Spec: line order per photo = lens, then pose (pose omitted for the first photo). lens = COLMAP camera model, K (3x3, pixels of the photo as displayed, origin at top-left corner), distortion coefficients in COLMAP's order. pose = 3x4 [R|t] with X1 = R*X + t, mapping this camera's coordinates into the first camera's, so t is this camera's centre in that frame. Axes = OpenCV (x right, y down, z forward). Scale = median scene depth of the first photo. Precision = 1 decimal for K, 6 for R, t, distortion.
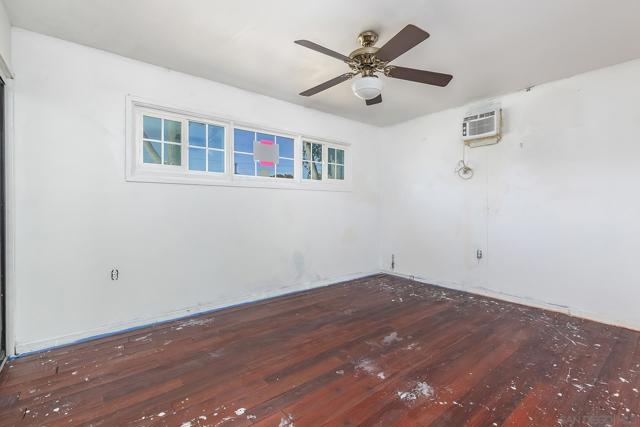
lens RADIAL K [[293.3, 0, 326.8], [0, 293.3, 210.5], [0, 0, 1]] dist [0.009063, -0.001974]
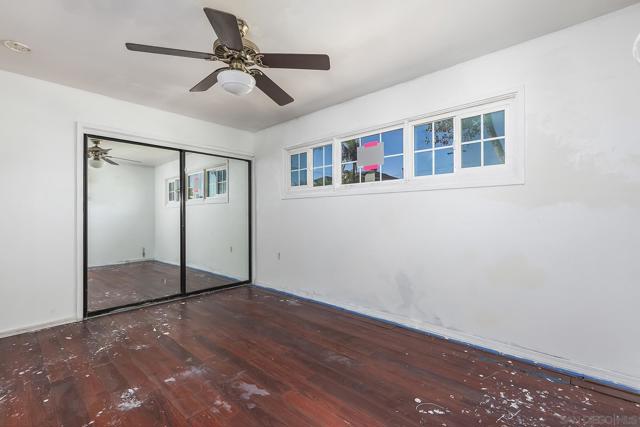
lens RADIAL K [[293.3, 0, 326.4], [0, 293.3, 214.1], [0, 0, 1]] dist [0.009063, -0.001974]
pose [[0.127613, -0.002600, -0.991821, 0.894356], [-0.006007, 0.999976, -0.003395, -0.014666], [0.991806, 0.006391, 0.127594, 0.980471]]
